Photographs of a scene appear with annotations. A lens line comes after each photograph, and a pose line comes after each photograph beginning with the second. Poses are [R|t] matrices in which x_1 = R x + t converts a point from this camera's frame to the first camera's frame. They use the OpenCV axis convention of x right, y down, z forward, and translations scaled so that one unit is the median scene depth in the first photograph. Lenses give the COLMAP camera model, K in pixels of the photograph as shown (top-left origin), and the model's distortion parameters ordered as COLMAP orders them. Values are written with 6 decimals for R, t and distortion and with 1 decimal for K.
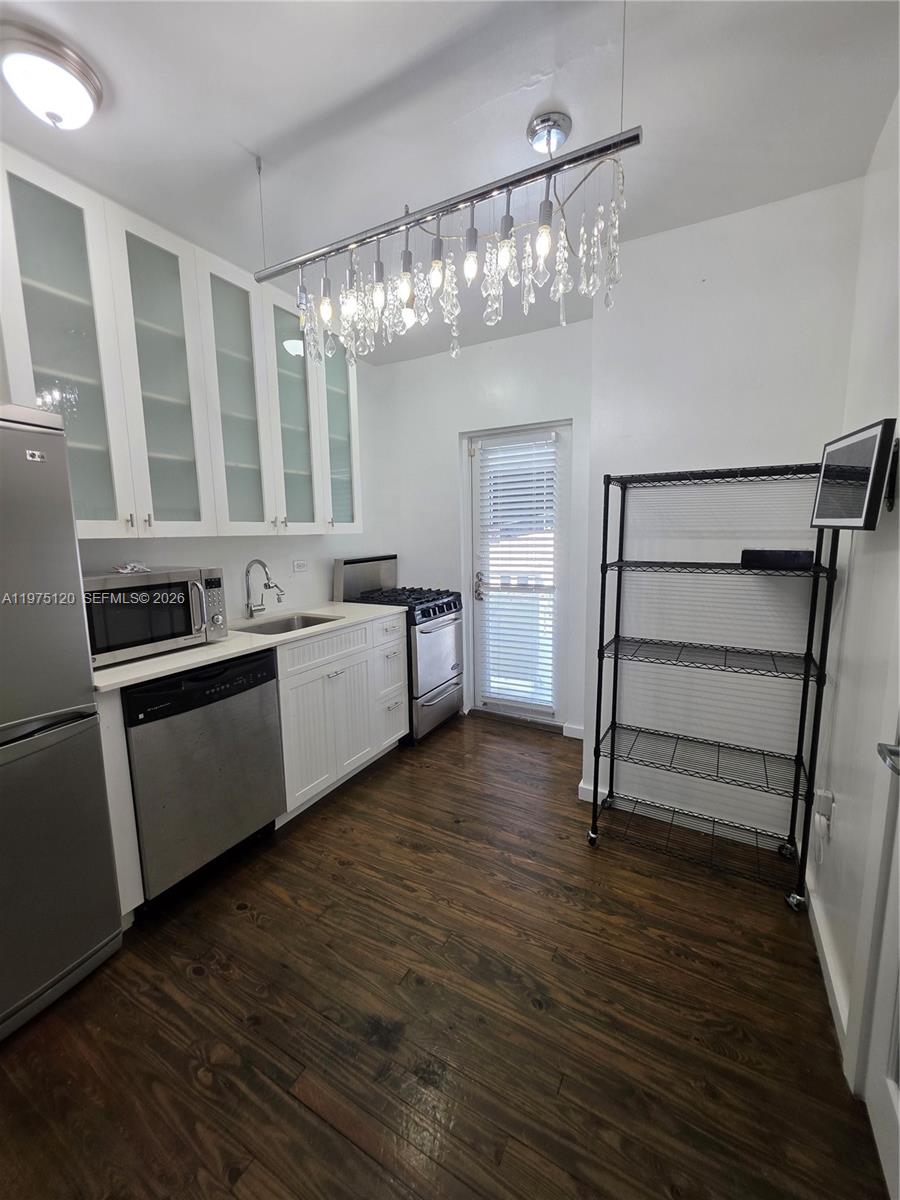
lens RADIAL K [[483.9, 0, 448.7], [0, 483.9, 598.2], [0, 0, 1]] dist [0.000094, 0.001289]
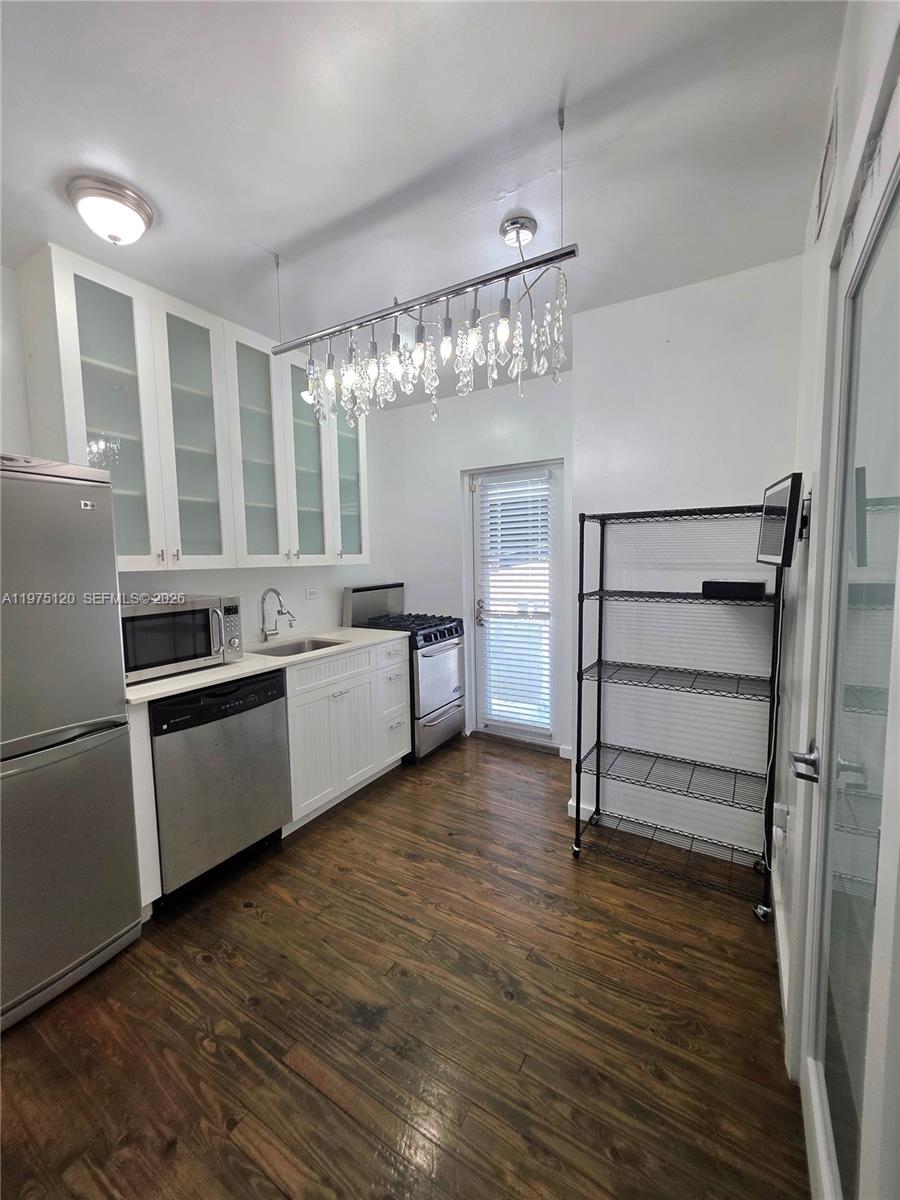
lens RADIAL K [[483.9, 0, 449.2], [0, 483.9, 598.0], [0, 0, 1]] dist [0.000094, 0.001289]
pose [[0.999262, 0.001566, -0.038374, 0.066533], [-0.003609, 0.998576, -0.053229, -0.001119], [0.038236, 0.053328, 0.997845, -0.110789]]
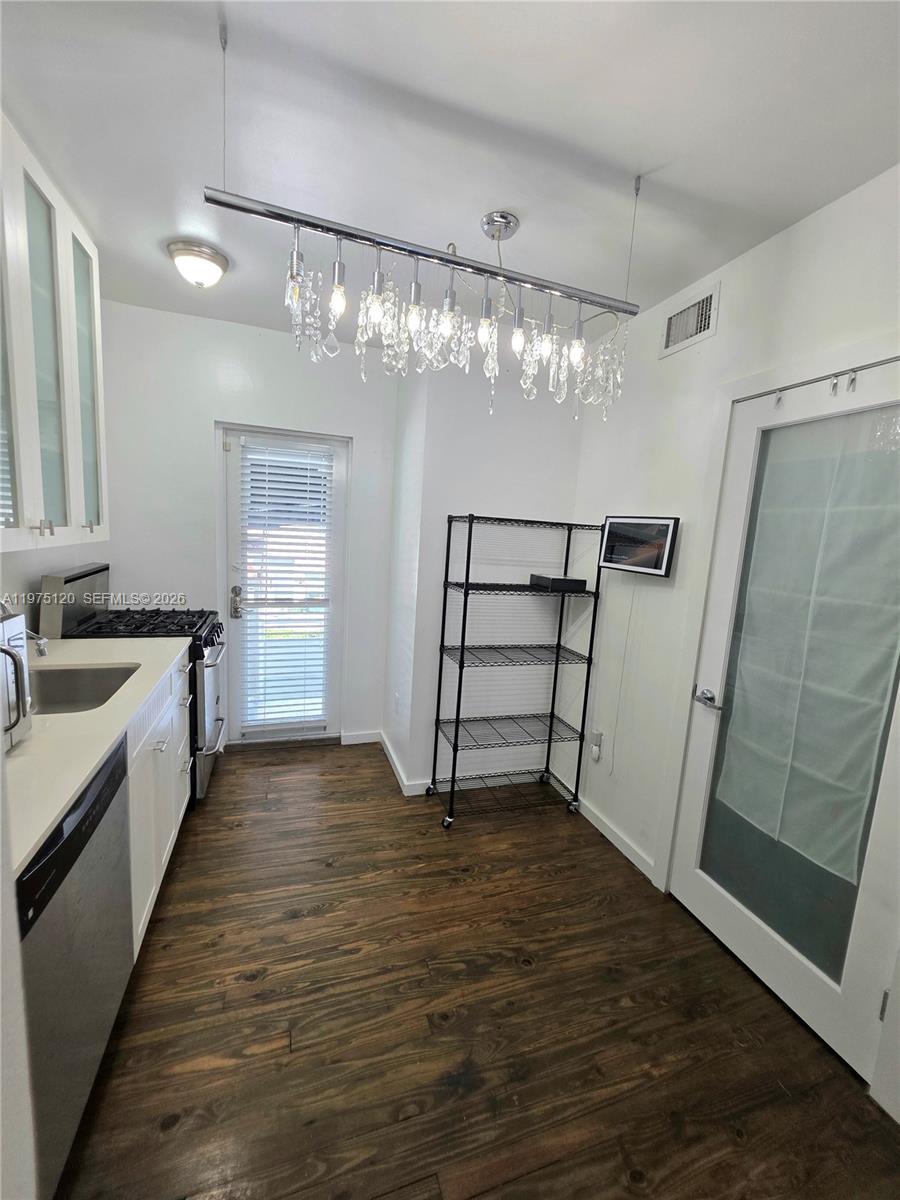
lens RADIAL K [[483.9, 0, 449.0], [0, 483.9, 598.0], [0, 0, 1]] dist [0.000094, 0.001289]
pose [[0.666886, -0.047819, 0.743624, -0.609274], [0.032325, 0.998856, 0.035242, -0.094595], [-0.744459, 0.000536, 0.667668, 0.252301]]
